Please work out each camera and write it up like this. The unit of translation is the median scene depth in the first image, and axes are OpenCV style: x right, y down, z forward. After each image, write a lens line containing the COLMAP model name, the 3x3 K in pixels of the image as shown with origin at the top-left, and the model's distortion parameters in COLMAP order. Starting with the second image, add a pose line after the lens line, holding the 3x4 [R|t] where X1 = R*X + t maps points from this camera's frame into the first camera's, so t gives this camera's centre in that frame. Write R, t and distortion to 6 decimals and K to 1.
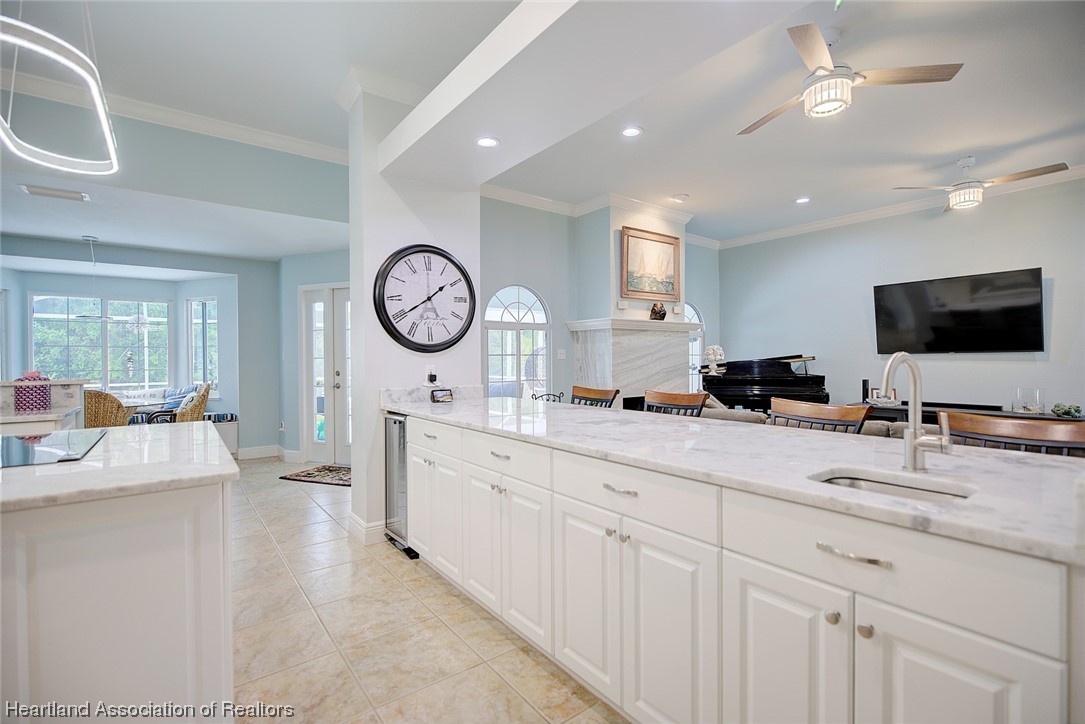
lens RADIAL K [[493.3, 0, 544.4], [0, 493.3, 359.8], [0, 0, 1]] dist [0.001958, -0.000004]
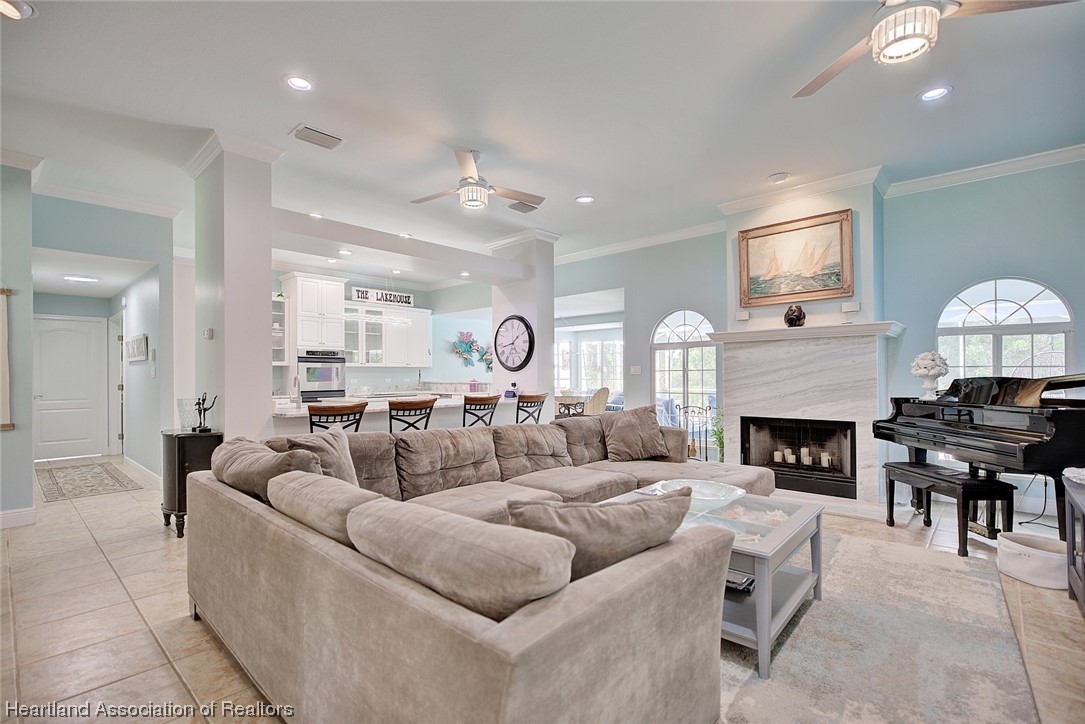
lens RADIAL K [[493.3, 0, 541.4], [0, 493.3, 361.7], [0, 0, 1]] dist [0.001958, -0.000004]
pose [[0.192576, -0.022445, -0.981025, 0.955847], [0.002247, 0.999746, -0.022432, -0.004986], [0.981280, 0.002115, 0.192577, 0.436122]]
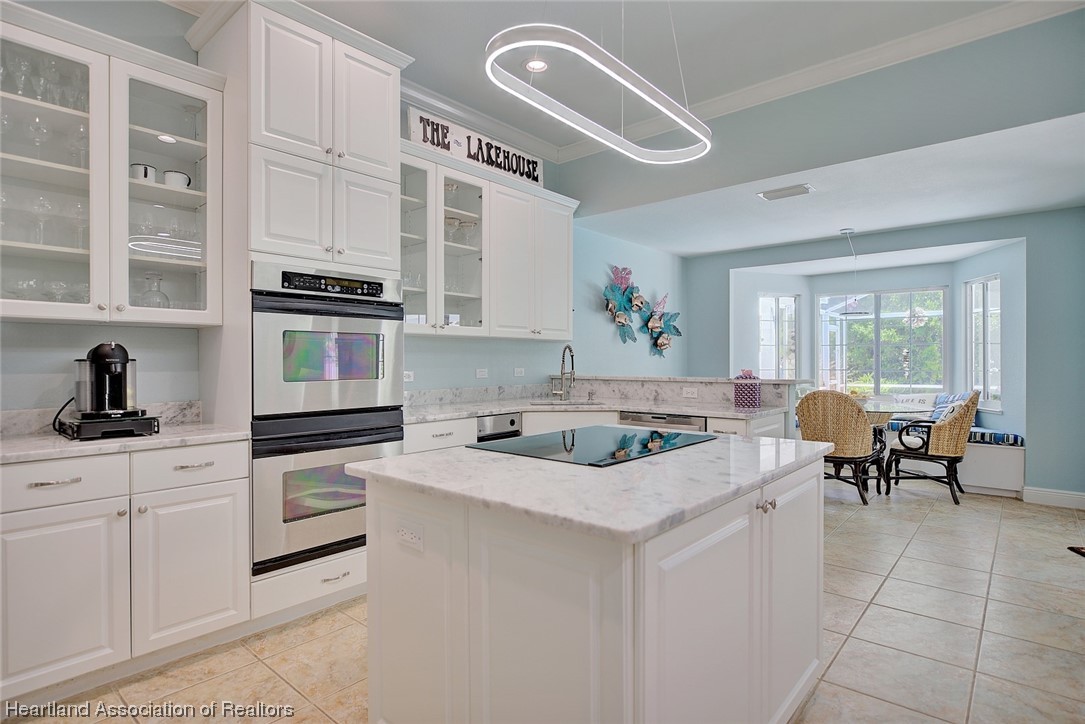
lens RADIAL K [[560.7, 0, 549.4], [0, 560.7, 358.9], [0, 0, 1]] dist [-0.010564, 0.001782]
pose [[0.213714, 0.001140, -0.976896, 0.006543], [-0.001652, 0.999998, 0.000805, 0.000162], [0.976895, 0.001442, 0.213716, 0.183033]]
